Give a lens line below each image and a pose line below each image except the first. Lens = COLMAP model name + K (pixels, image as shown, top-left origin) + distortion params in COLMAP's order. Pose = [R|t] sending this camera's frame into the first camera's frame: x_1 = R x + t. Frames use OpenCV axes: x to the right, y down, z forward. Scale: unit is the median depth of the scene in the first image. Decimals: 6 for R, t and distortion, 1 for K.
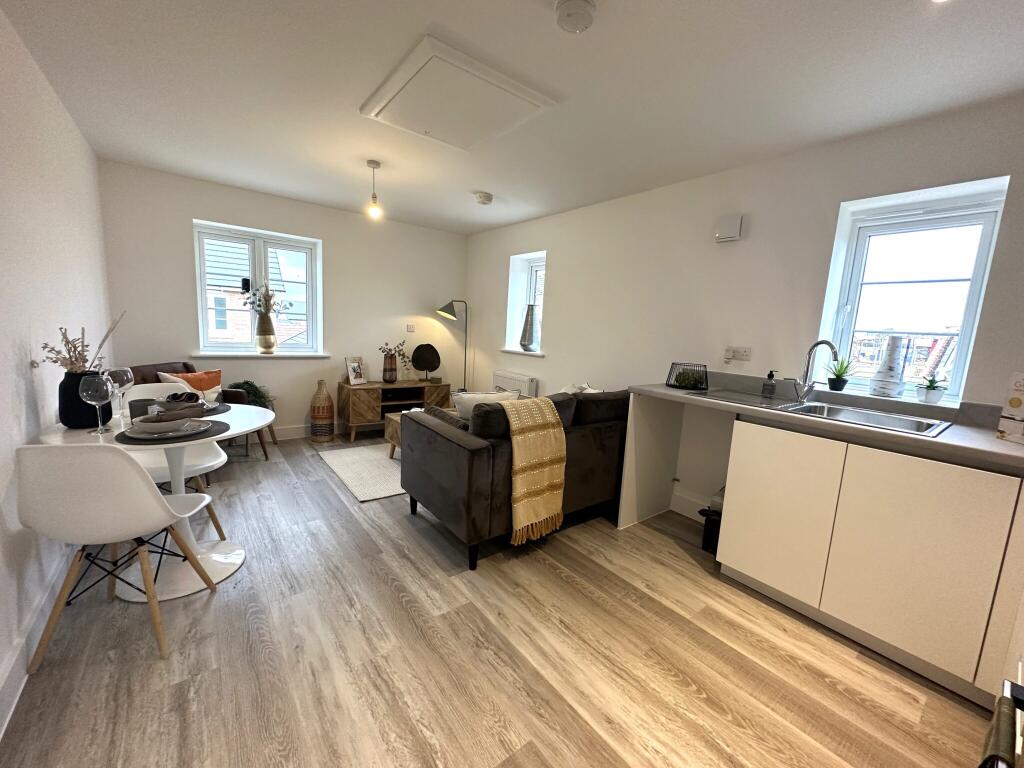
lens RADIAL K [[408.0, 0, 512.0], [0, 408.0, 384.0], [0, 0, 1]] dist [0.000291, -0.000016]
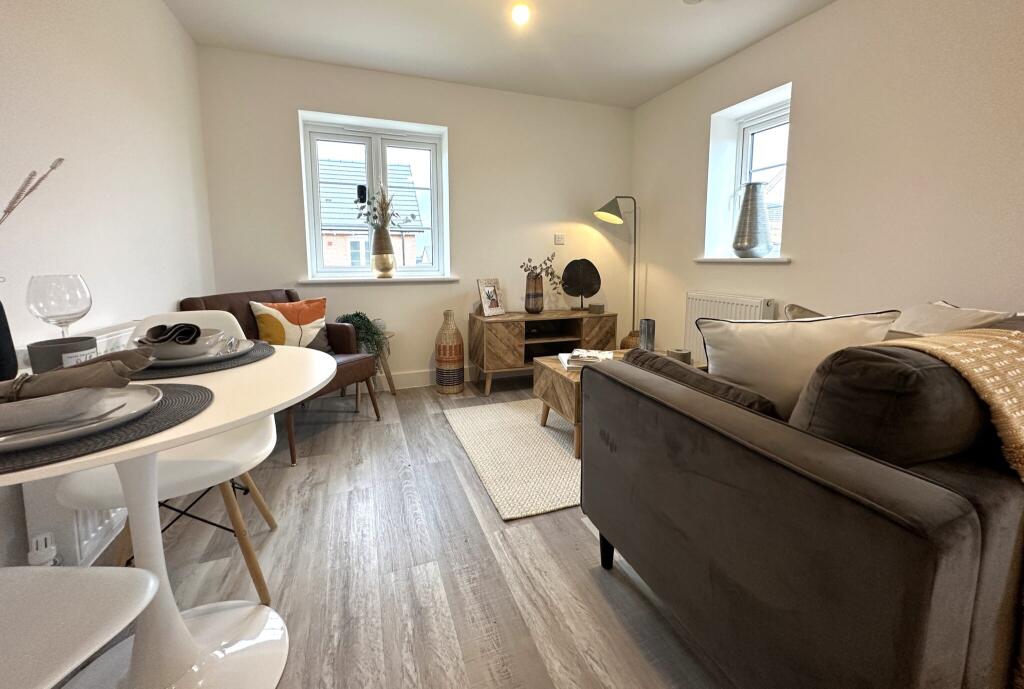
lens RADIAL K [[409.0, 0, 512.4], [0, 409.0, 303.7], [0, 0, 1]] dist [-0.000723, -0.000047]
pose [[0.953291, -0.026855, -0.300859, -0.132548], [0.014822, 0.998999, -0.042207, 0.011938], [0.301691, 0.035776, 0.952734, 0.330041]]
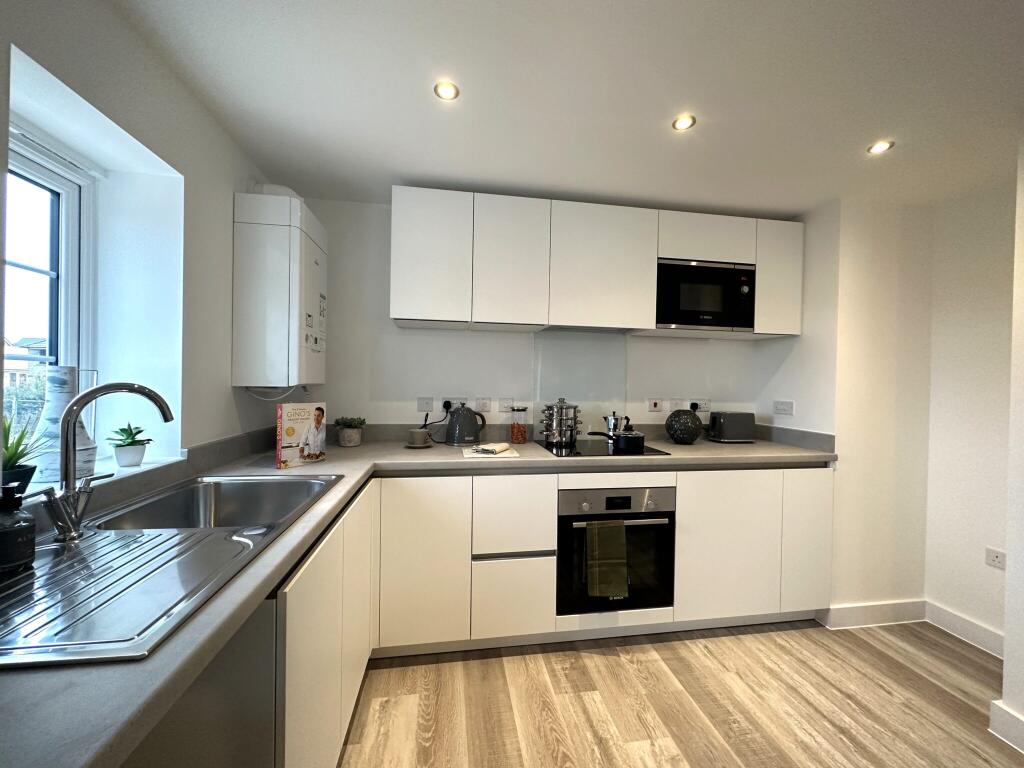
lens RADIAL K [[408.0, 0, 512.0], [0, 408.0, 384.0], [0, 0, 1]] dist [0.000291, -0.000016]
pose [[-0.874380, -0.072771, 0.479754, 0.081743], [0.002893, 0.987892, 0.155119, -0.095935], [-0.485233, 0.137021, -0.863582, 0.635683]]
